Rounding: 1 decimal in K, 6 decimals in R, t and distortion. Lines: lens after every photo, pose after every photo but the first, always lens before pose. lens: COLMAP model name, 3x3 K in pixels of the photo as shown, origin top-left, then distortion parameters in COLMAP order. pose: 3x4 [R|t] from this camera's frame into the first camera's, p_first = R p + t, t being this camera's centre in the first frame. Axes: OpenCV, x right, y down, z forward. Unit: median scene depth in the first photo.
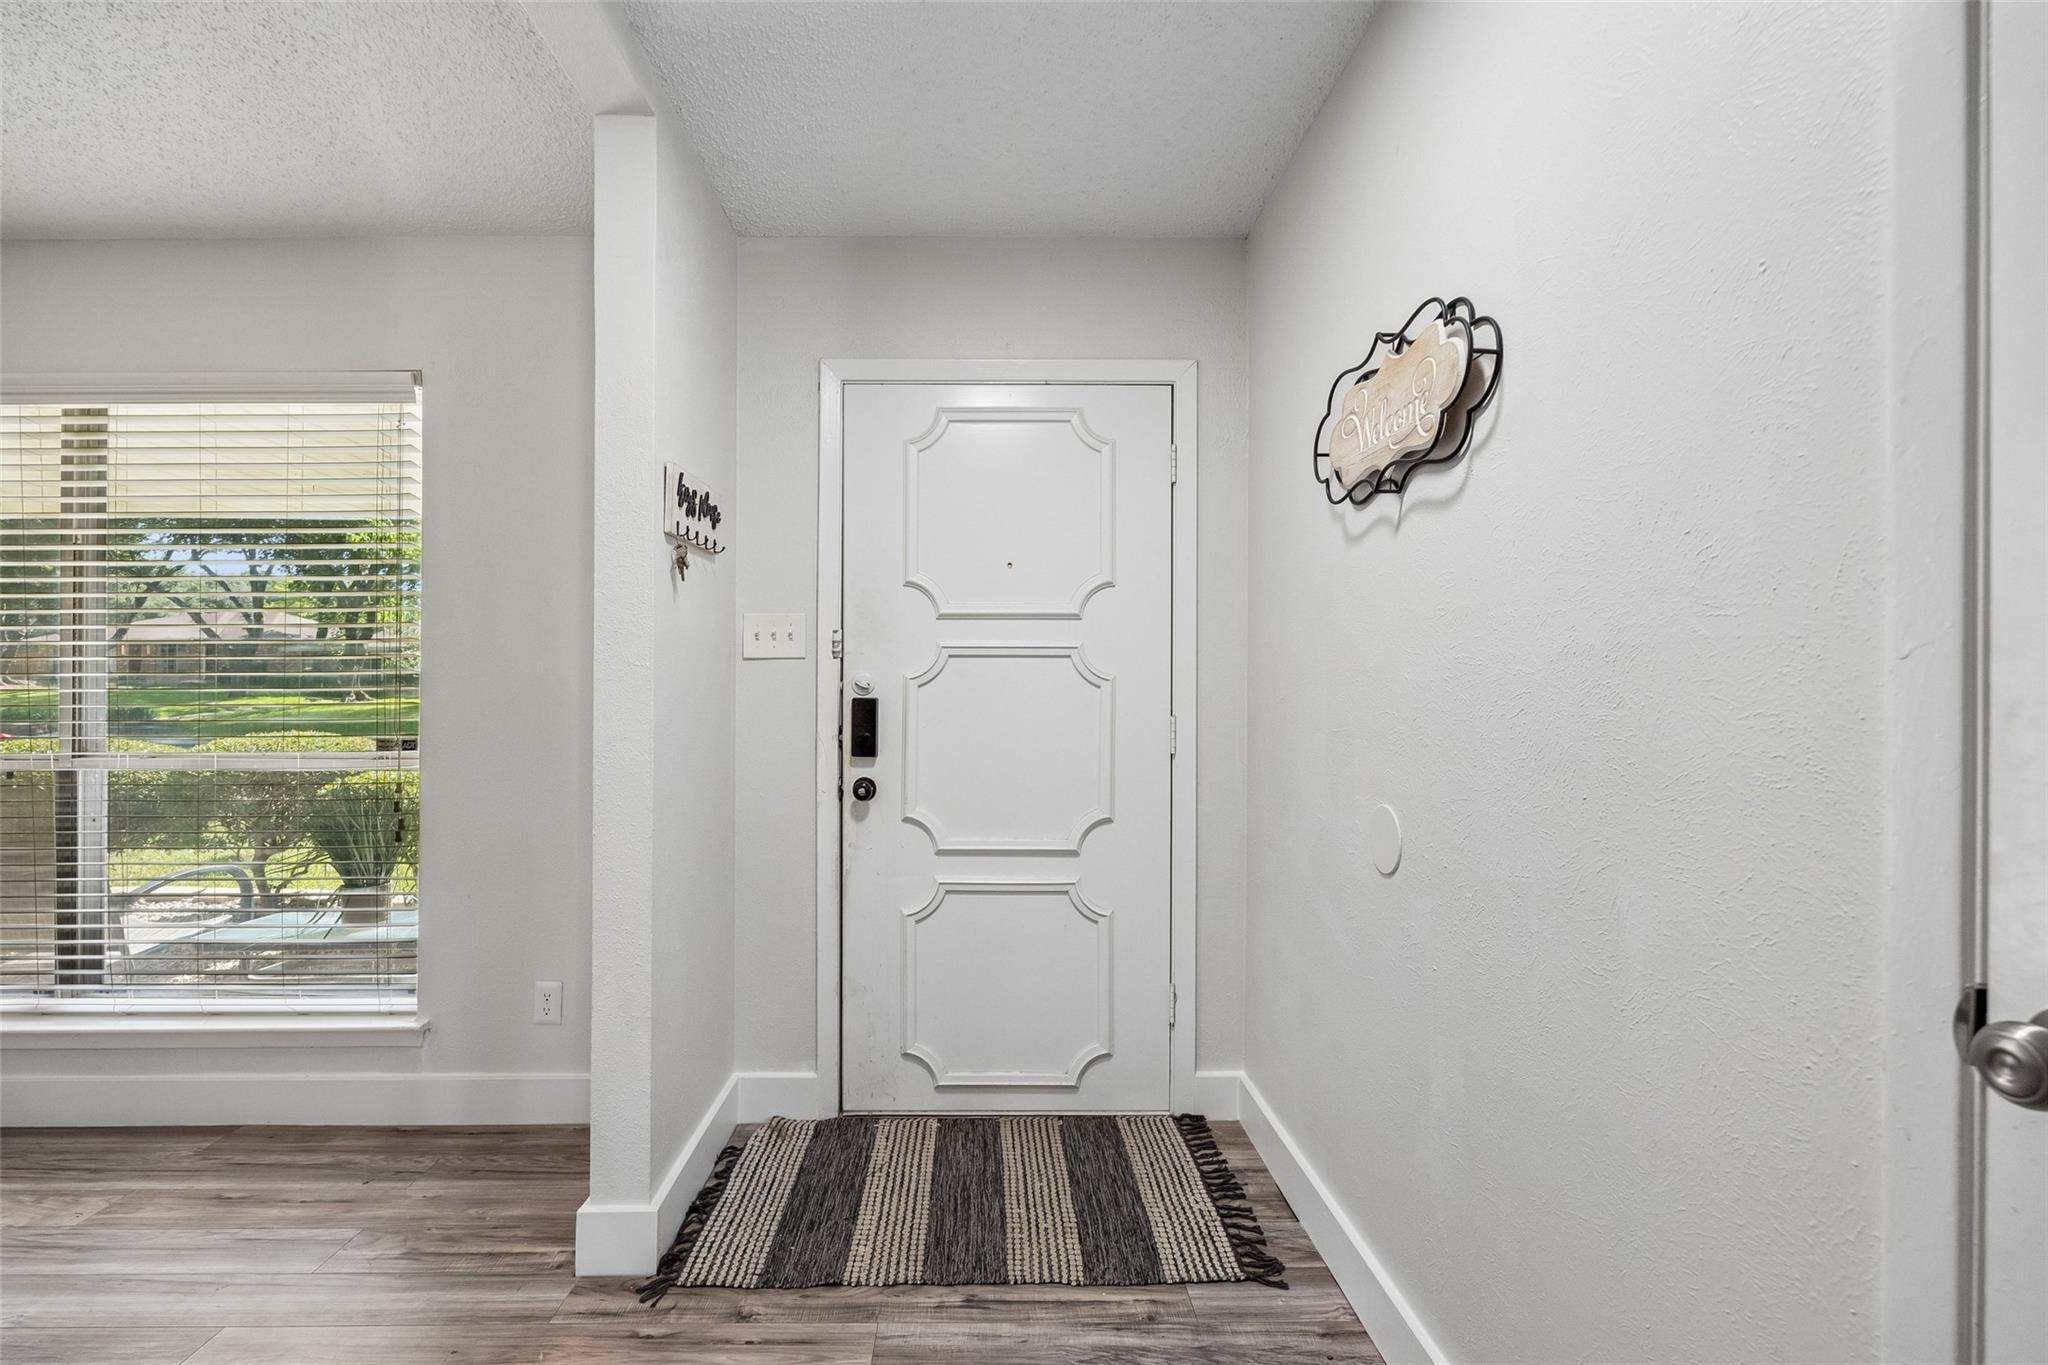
lens RADIAL K [[904.2, 0, 1018.9], [0, 904.2, 680.3], [0, 0, 1]] dist [-0.003075, 0.001305]
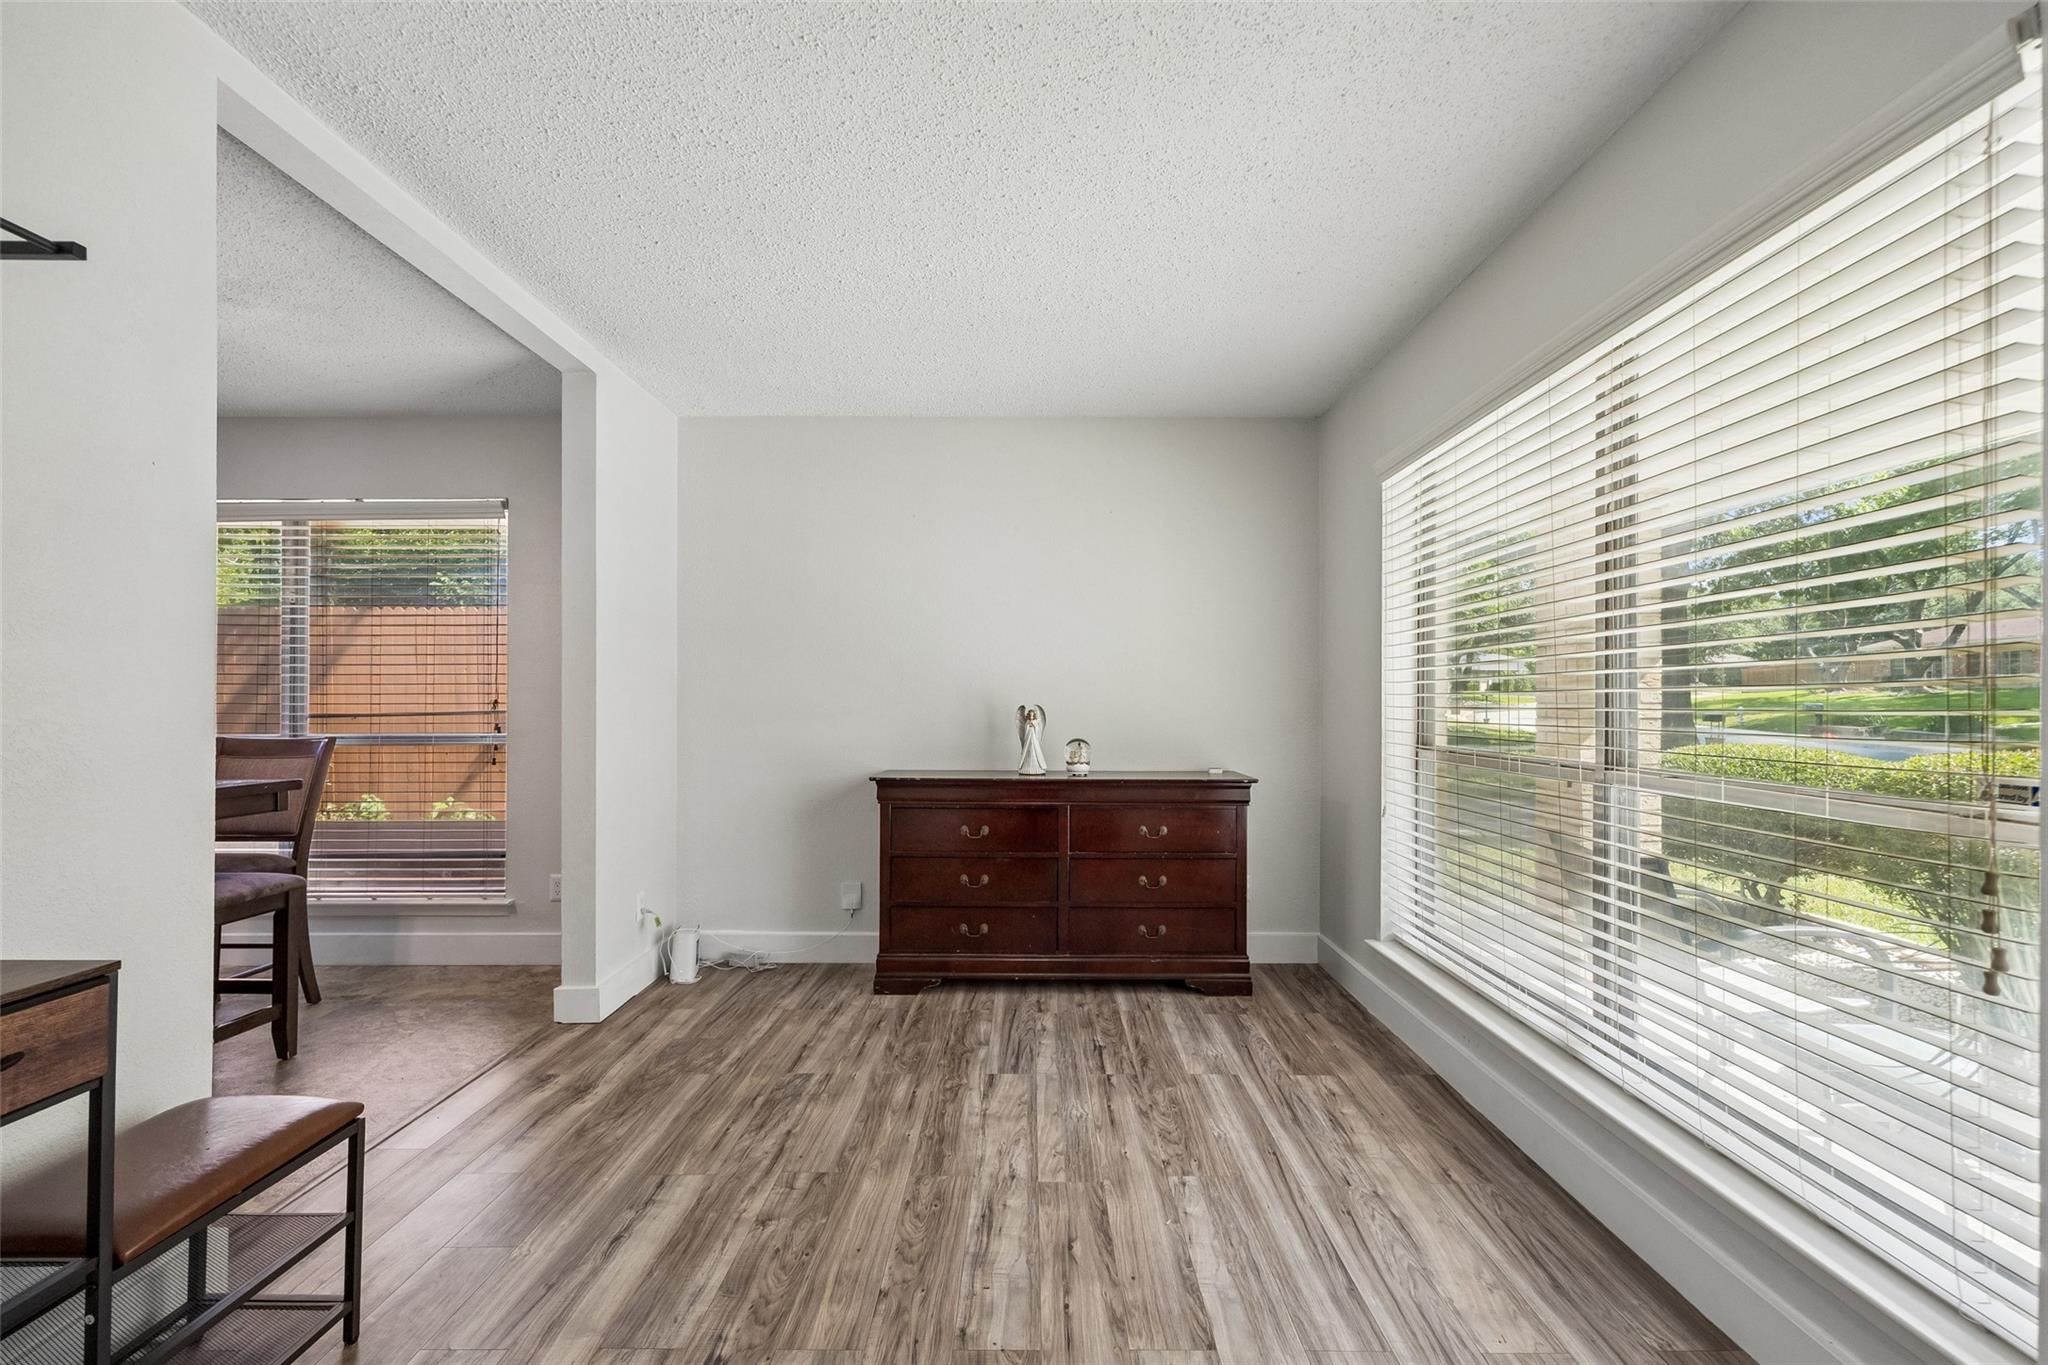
lens RADIAL K [[904.2, 0, 1023.6], [0, 904.2, 669.5], [0, 0, 1]] dist [-0.003075, 0.001305]
pose [[-0.022538, -0.017253, -0.999597, -0.187699], [0.002098, 0.999848, -0.017305, 0.012445], [0.999744, -0.002487, -0.022498, 0.490607]]
